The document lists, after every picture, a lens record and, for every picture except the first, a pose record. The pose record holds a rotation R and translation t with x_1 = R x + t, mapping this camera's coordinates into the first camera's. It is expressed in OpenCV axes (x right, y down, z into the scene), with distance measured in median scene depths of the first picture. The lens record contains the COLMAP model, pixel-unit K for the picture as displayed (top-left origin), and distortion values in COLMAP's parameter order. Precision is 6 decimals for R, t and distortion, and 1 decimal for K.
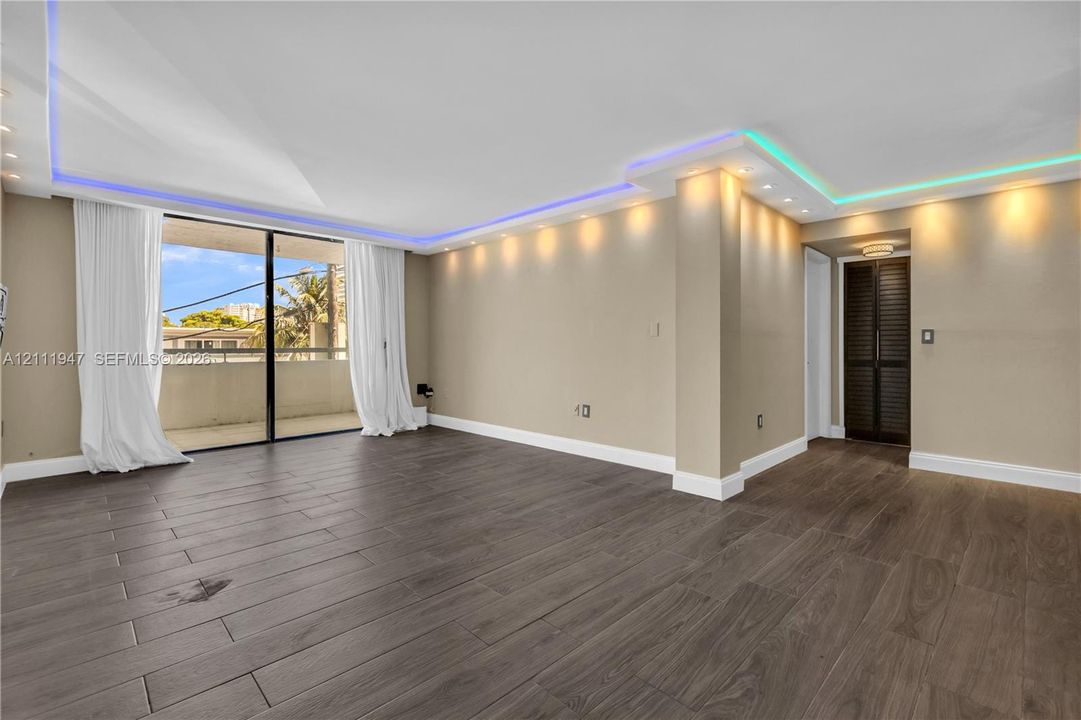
lens RADIAL K [[483.3, 0, 528.0], [0, 483.3, 343.5], [0, 0, 1]] dist [-0.003704, 0.001956]
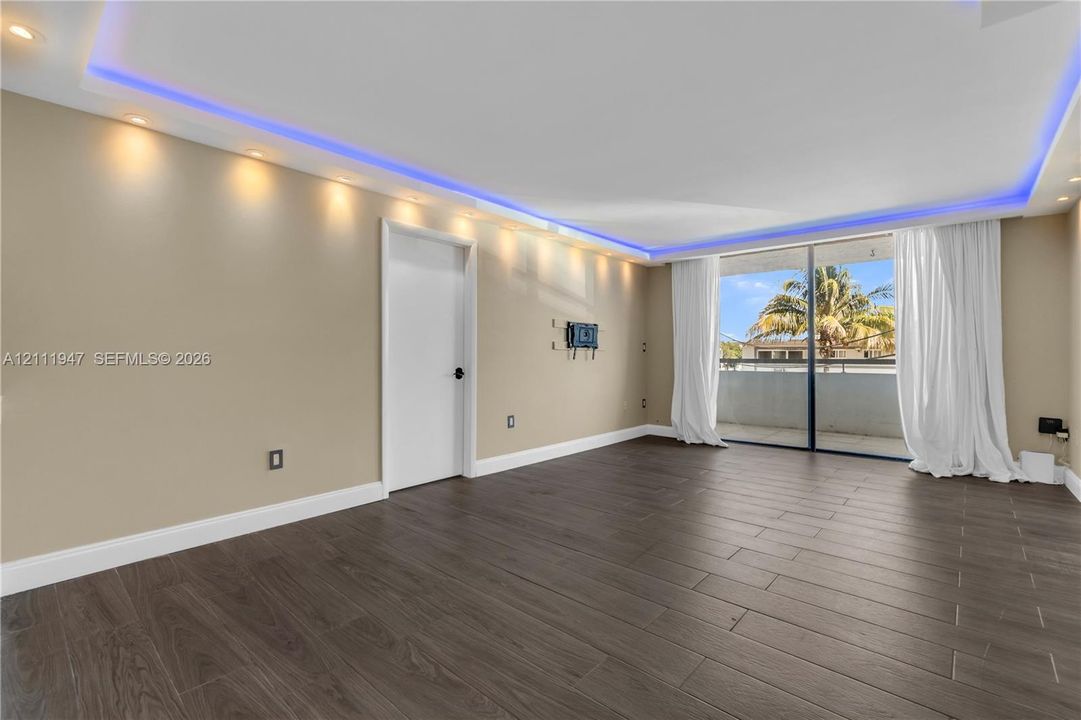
lens RADIAL K [[483.3, 0, 530.8], [0, 483.3, 349.3], [0, 0, 1]] dist [-0.003704, 0.001956]
pose [[0.059202, -0.011188, -0.998183, 0.460630], [-0.000059, 0.999937, -0.011211, 0.000239], [0.998246, 0.000723, 0.059198, 0.346777]]
